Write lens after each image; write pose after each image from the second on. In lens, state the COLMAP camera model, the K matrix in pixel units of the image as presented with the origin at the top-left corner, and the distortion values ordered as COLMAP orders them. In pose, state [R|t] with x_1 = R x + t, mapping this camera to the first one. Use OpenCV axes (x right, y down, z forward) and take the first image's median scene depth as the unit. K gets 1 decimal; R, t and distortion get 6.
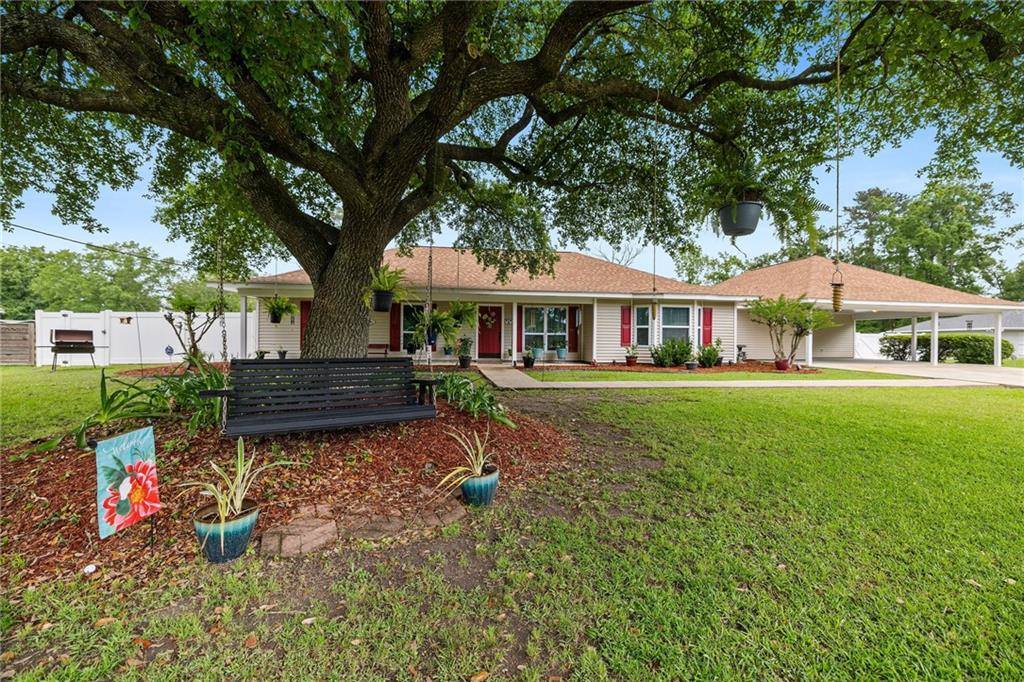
lens RADIAL K [[421.9, 0, 509.1], [0, 421.9, 338.9], [0, 0, 1]] dist [-0.002199, 0.000672]
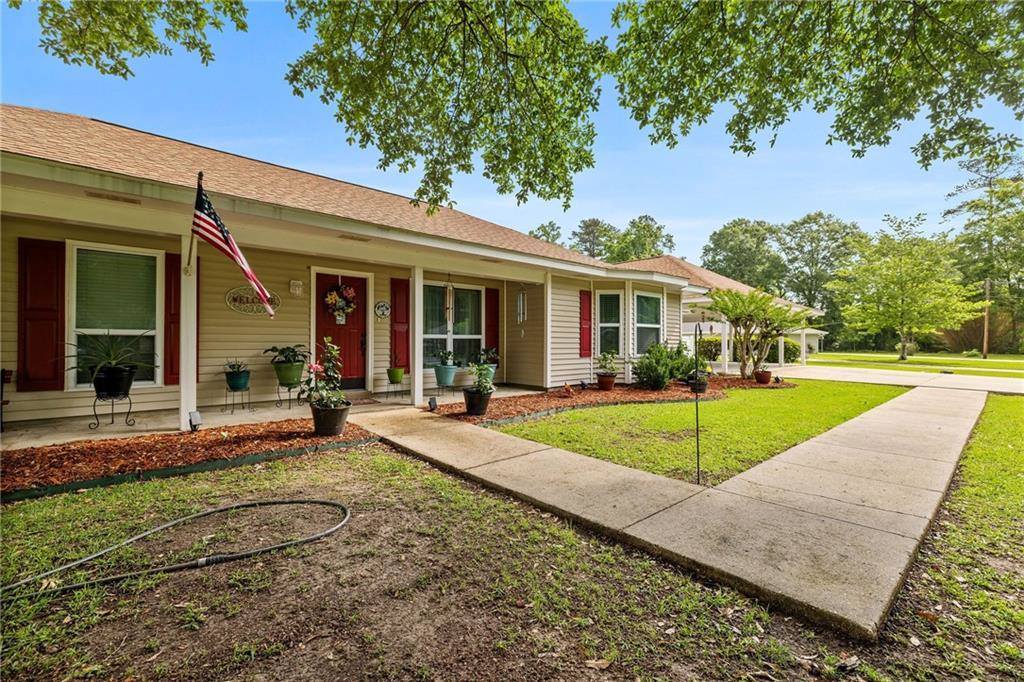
lens RADIAL K [[421.9, 0, 506.5], [0, 421.9, 342.0], [0, 0, 1]] dist [-0.002199, 0.000672]
pose [[0.841774, -0.008206, 0.539767, -0.147680], [0.007520, 0.999966, 0.003473, -0.006567], [-0.539777, 0.001135, 0.841807, 0.547248]]
